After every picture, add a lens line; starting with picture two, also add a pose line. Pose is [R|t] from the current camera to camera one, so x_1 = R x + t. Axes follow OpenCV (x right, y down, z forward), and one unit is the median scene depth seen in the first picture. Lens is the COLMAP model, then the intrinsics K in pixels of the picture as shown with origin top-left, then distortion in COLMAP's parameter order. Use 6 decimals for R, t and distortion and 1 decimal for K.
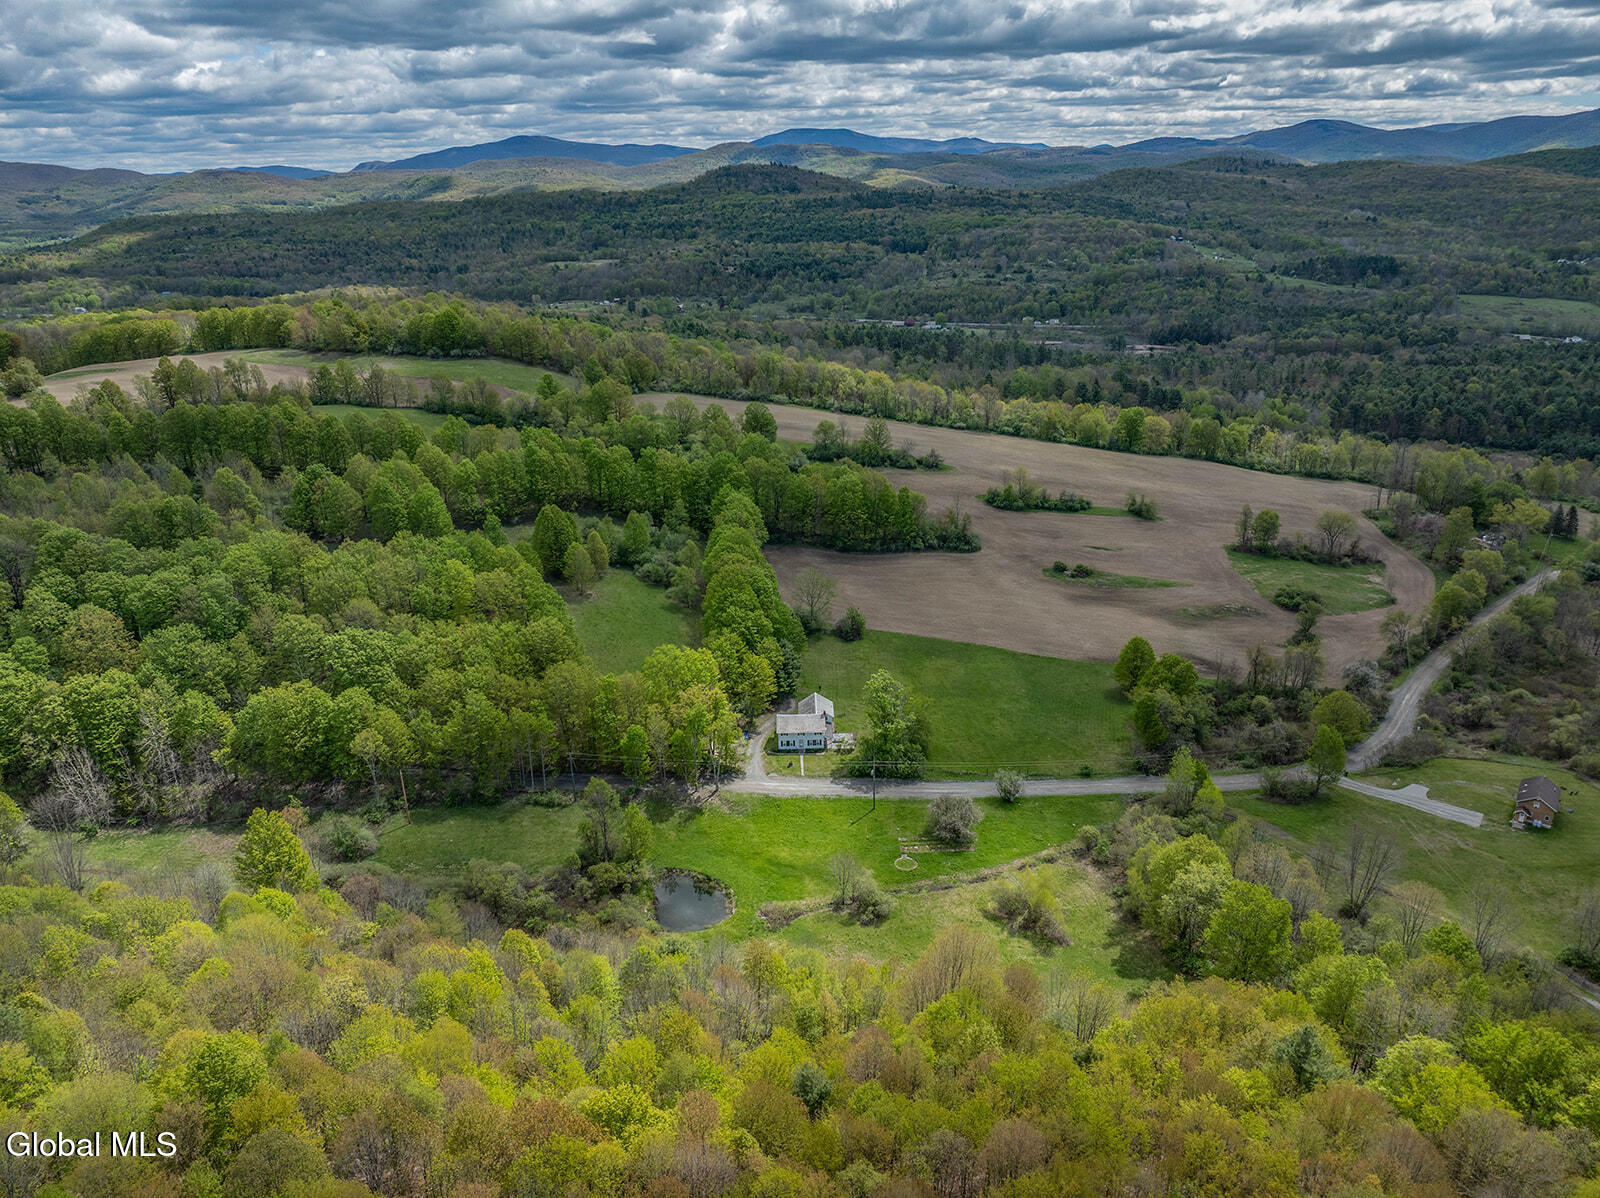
lens RADIAL K [[1165.6, 0, 793.7], [0, 1165.6, 596.5], [0, 0, 1]] dist [-0.039191, 0.008120]
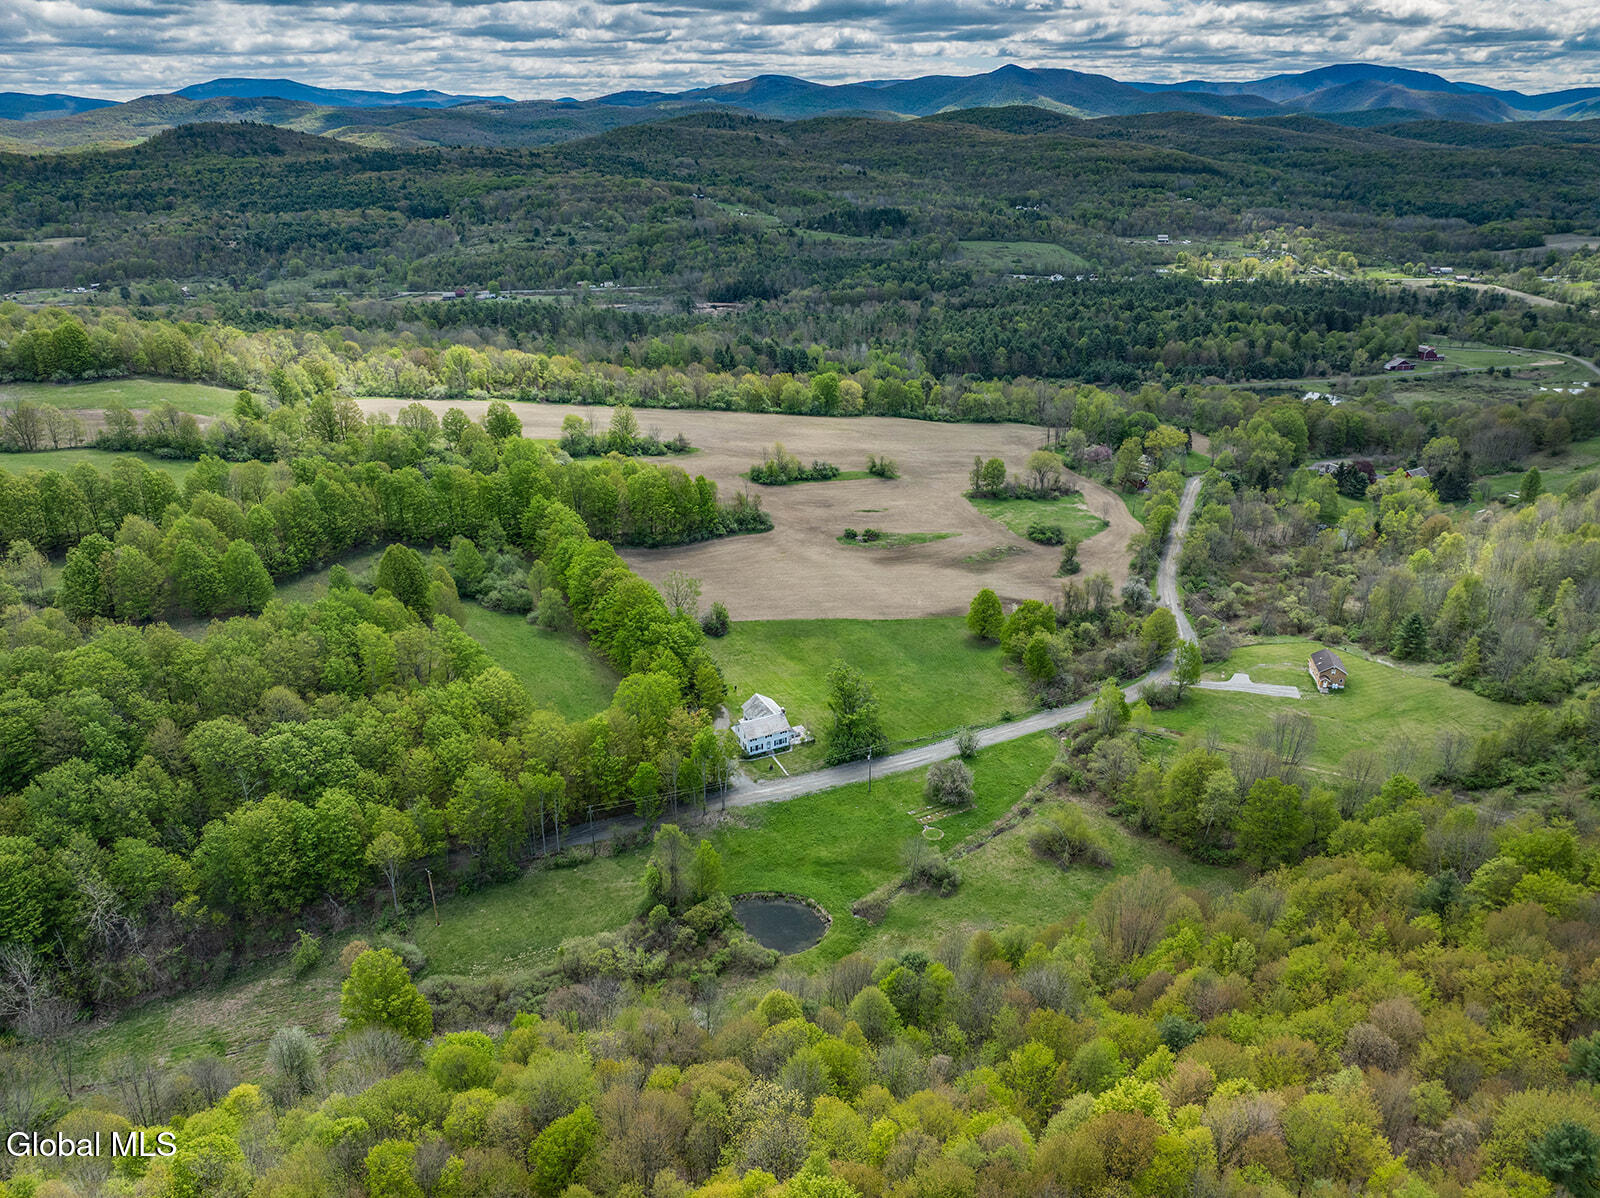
lens RADIAL K [[1165.6, 0, 810.2], [0, 1165.6, 601.2], [0, 0, 1]] dist [-0.039191, 0.008120]
pose [[0.899121, -0.158708, 0.407914, -0.189742], [0.141921, 0.987306, 0.071314, -0.034713], [-0.414054, -0.006229, 0.910231, 0.032627]]
